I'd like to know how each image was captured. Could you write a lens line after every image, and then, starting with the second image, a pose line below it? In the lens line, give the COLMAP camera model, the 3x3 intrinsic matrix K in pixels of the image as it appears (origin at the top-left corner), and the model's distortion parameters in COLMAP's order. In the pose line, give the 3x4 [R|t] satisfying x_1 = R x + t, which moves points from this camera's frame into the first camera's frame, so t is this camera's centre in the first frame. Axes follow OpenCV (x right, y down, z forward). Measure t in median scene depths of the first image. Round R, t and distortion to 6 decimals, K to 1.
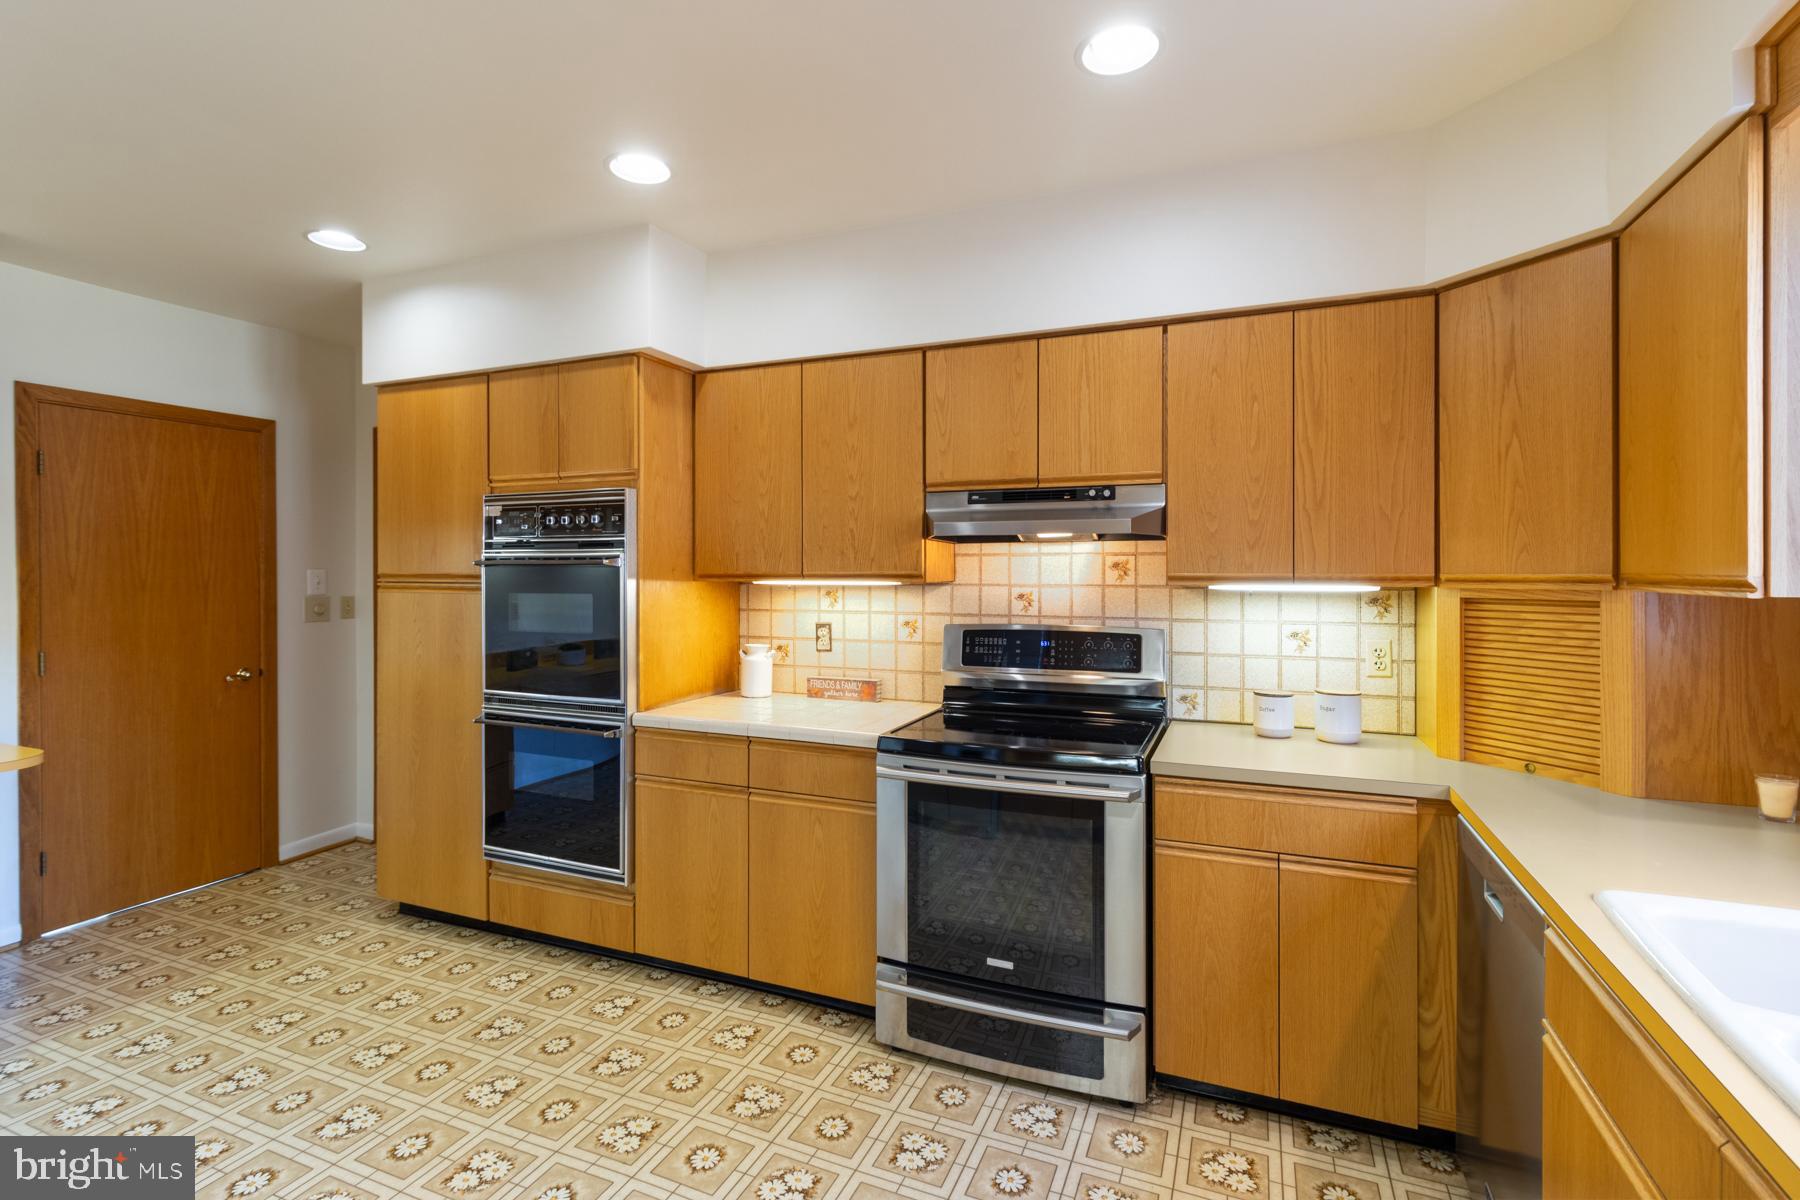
lens RADIAL K [[836.1, 0, 893.2], [0, 836.1, 562.0], [0, 0, 1]] dist [0.005499, -0.000425]
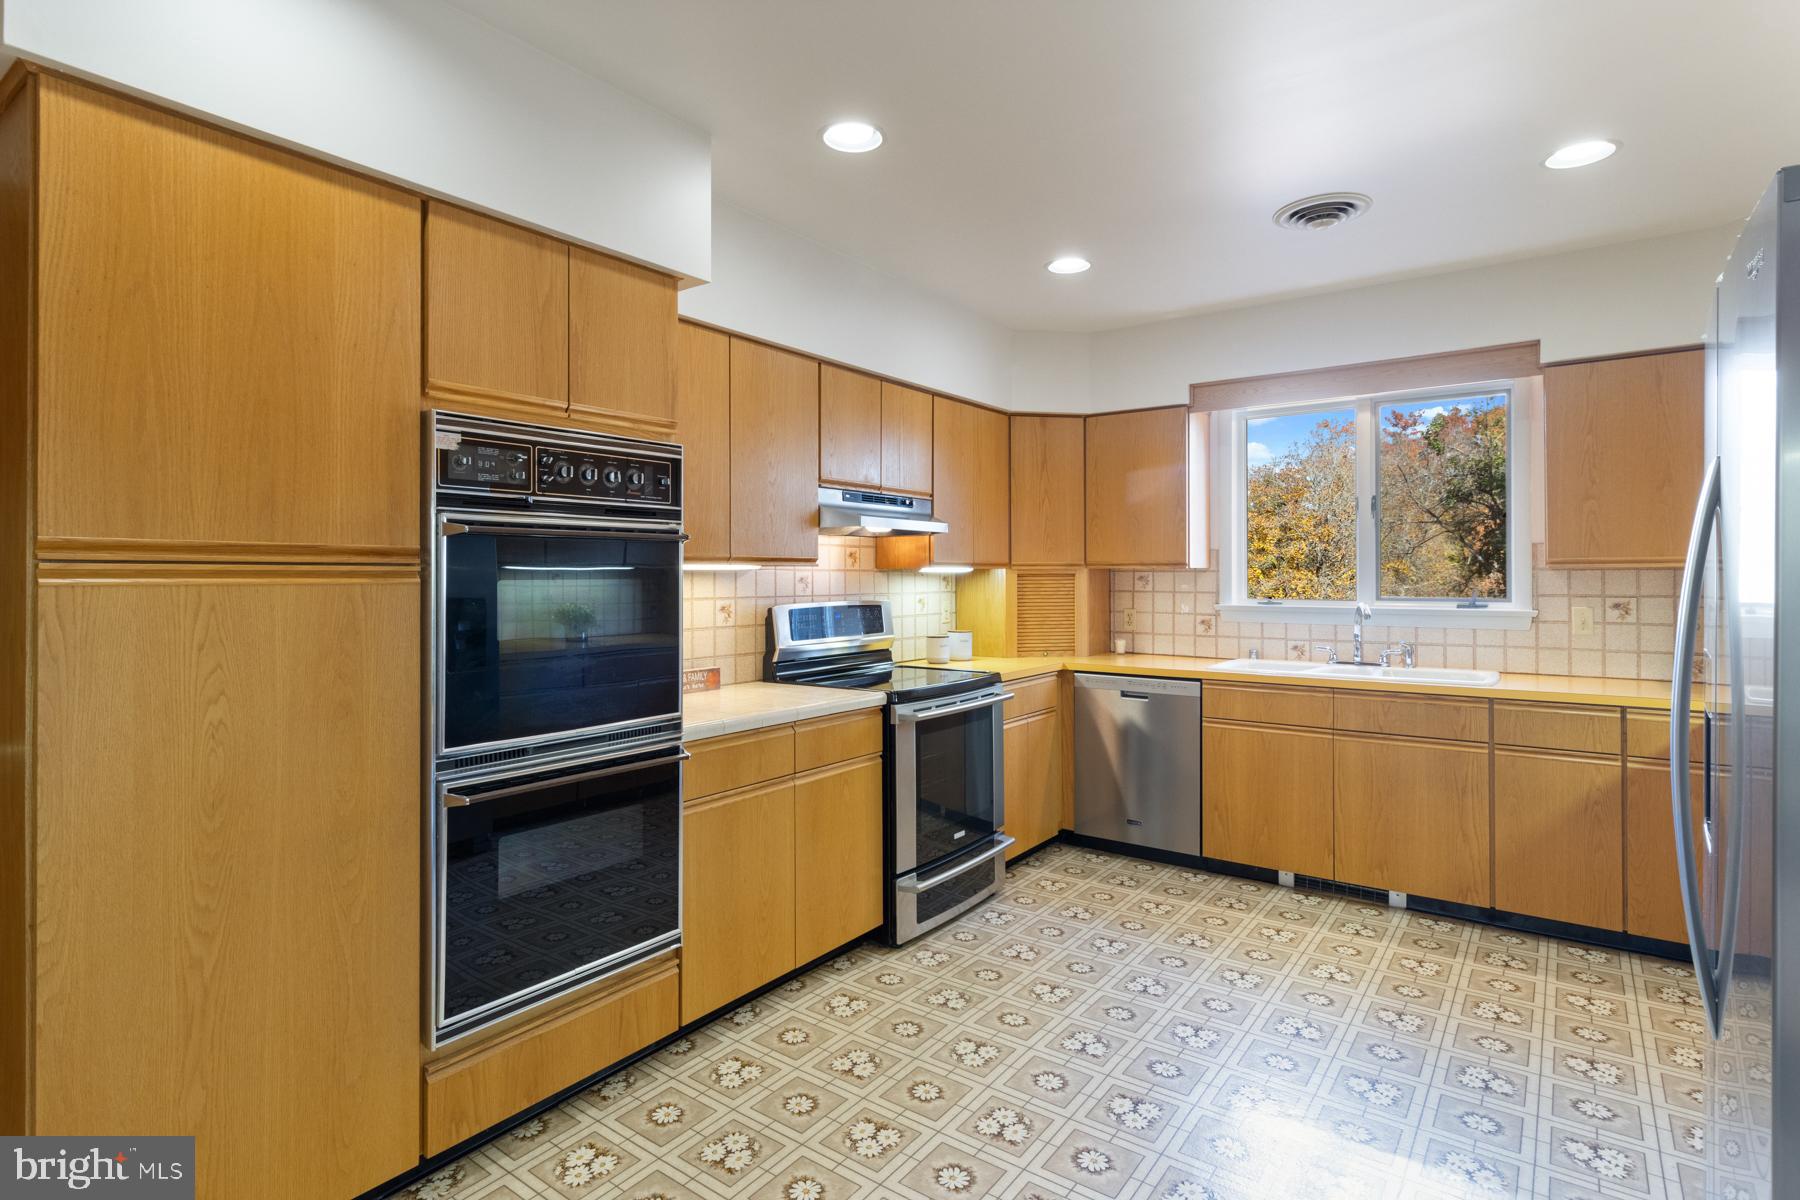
lens RADIAL K [[936.6, 0, 913.5], [0, 936.6, 553.2], [0, 0, 1]] dist [0.035146, 0.003570]
pose [[0.208954, 0.021676, 0.977685, -1.245053], [-0.008626, 0.999756, -0.020322, 0.033244], [-0.977887, -0.004187, 0.209090, 0.642762]]
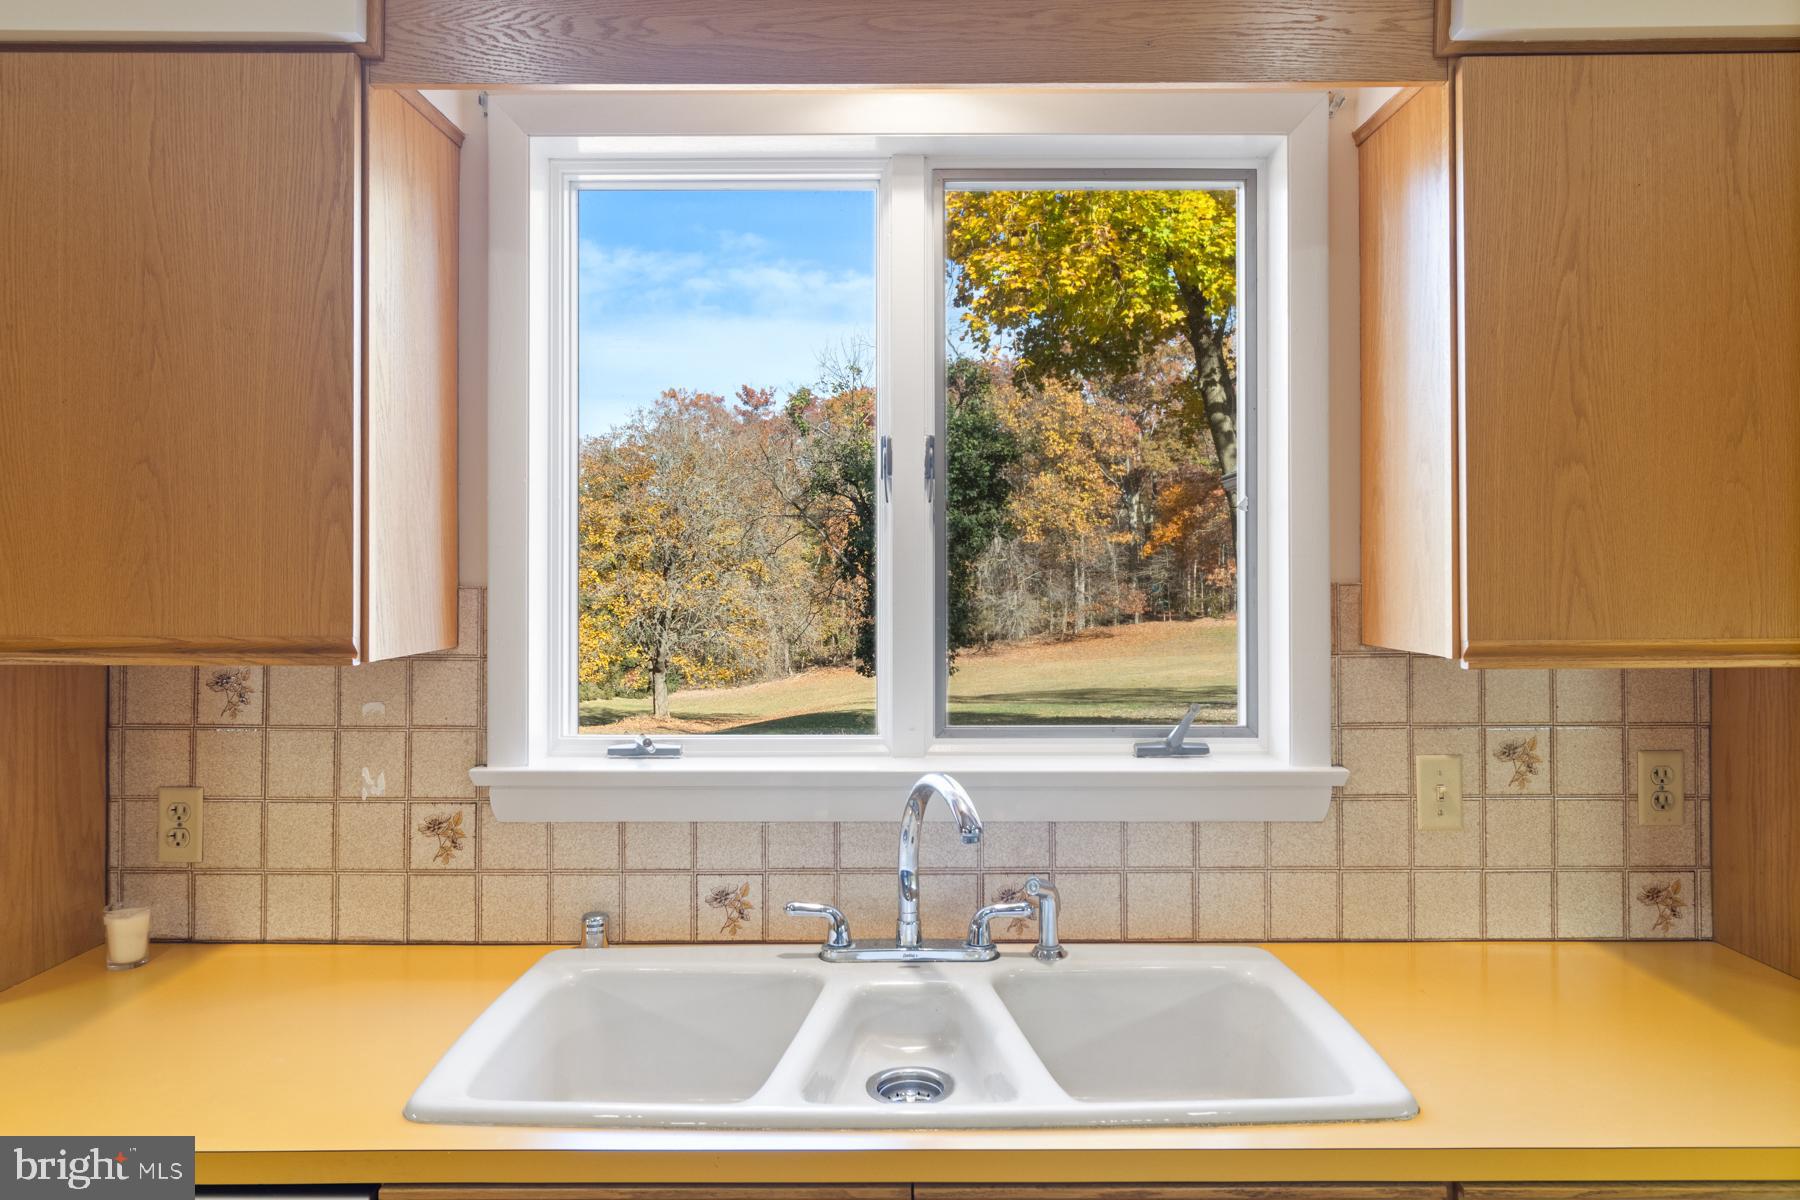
lens RADIAL K [[1154.3, 0, 913.0], [0, 1154.3, 580.0], [0, 0, 1]] dist [-0.001665, -0.002787]
pose [[-0.399534, -0.006329, 0.916697, -0.087741], [-0.008512, 0.999959, 0.003194, -0.023436], [-0.916679, -0.006527, -0.399571, 0.489944]]
